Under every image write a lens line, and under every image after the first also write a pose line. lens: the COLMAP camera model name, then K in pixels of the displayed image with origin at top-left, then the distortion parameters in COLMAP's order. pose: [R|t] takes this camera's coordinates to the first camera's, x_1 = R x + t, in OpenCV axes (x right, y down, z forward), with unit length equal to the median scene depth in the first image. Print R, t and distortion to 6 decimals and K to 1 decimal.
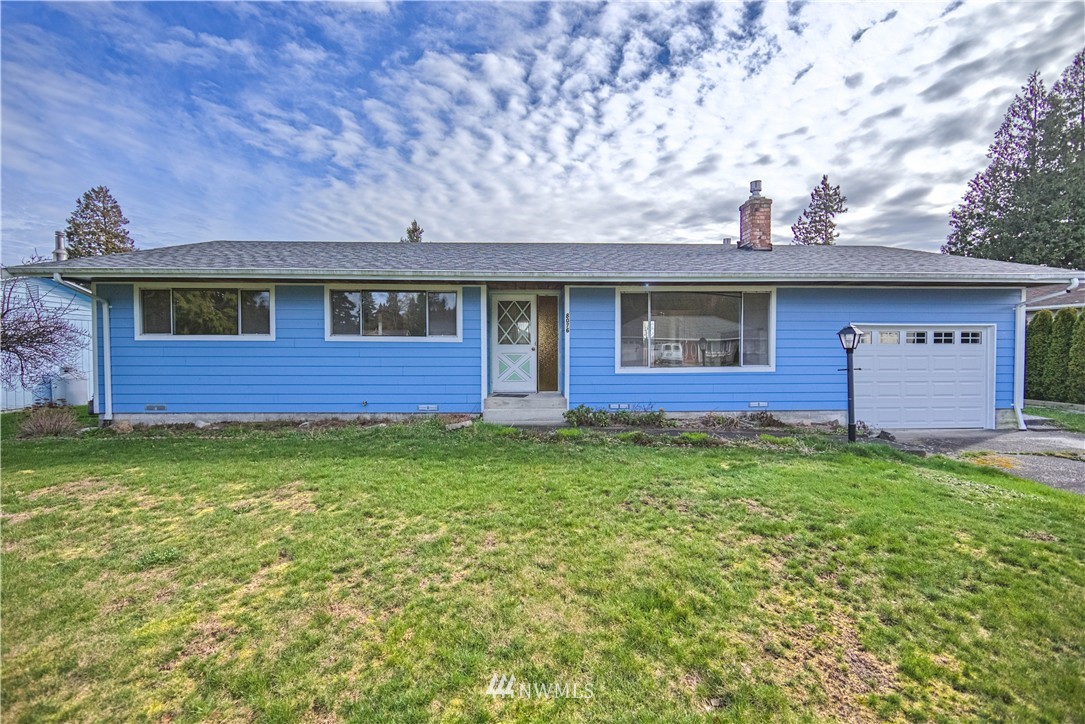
lens RADIAL K [[429.9, 0, 534.5], [0, 429.9, 362.9], [0, 0, 1]] dist [-0.022890, 0.005572]
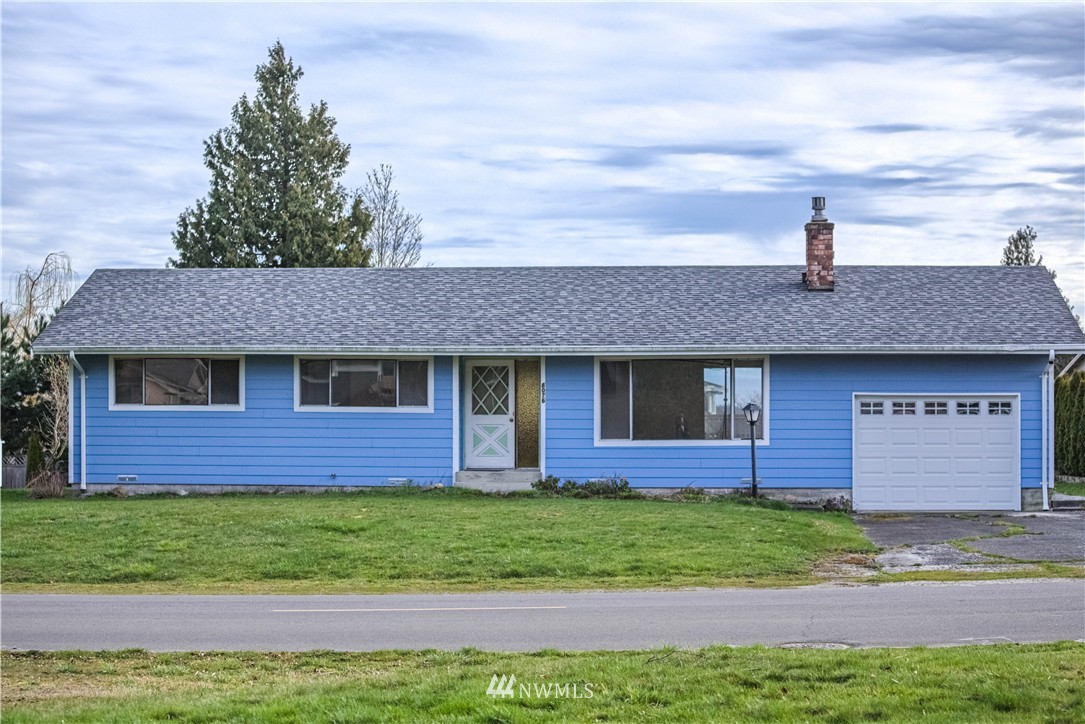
lens RADIAL K [[2207.9, 0, 542.5], [0, 2207.9, 362.0], [0, 0, 1]] dist [-0.032829, 0.016029]
pose [[0.995346, -0.000695, -0.096362, 0.543316], [-0.004505, 0.998545, -0.053732, 0.100873], [0.096259, 0.053916, 0.993895, -3.838420]]
